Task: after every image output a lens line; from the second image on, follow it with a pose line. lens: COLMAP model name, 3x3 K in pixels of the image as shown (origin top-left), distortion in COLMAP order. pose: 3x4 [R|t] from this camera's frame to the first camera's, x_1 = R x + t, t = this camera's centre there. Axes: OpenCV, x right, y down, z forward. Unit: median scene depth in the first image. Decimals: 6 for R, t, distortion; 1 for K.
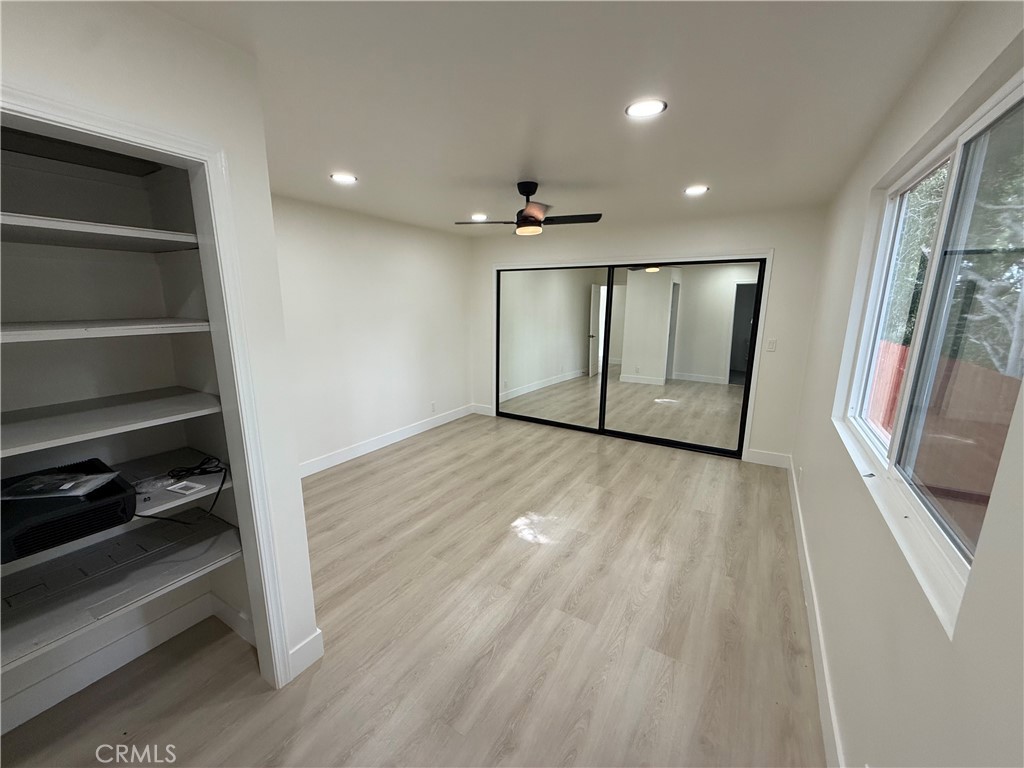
lens RADIAL K [[406.5, 0, 508.4], [0, 406.5, 384.5], [0, 0, 1]] dist [-0.000511, 0.004332]
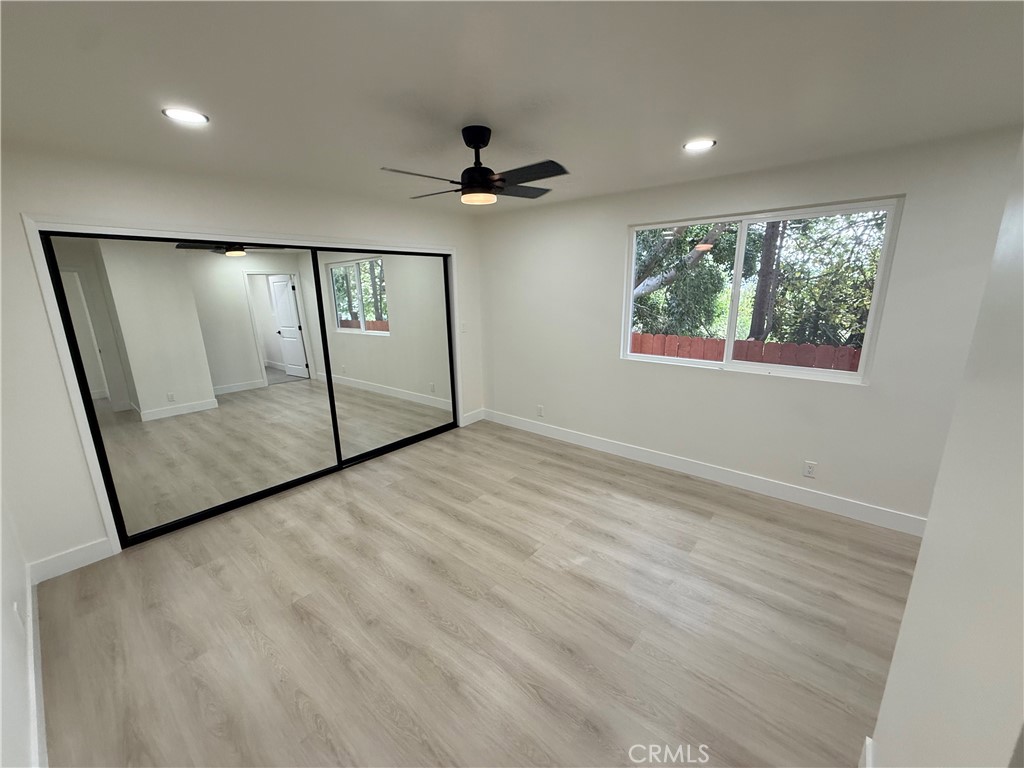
lens RADIAL K [[406.5, 0, 508.4], [0, 406.5, 384.5], [0, 0, 1]] dist [-0.000511, 0.004332]
pose [[0.159231, -0.244764, 0.956418, -0.520625], [0.220734, 0.953080, 0.207160, -0.149719], [-0.962248, 0.178128, 0.205788, 0.628678]]
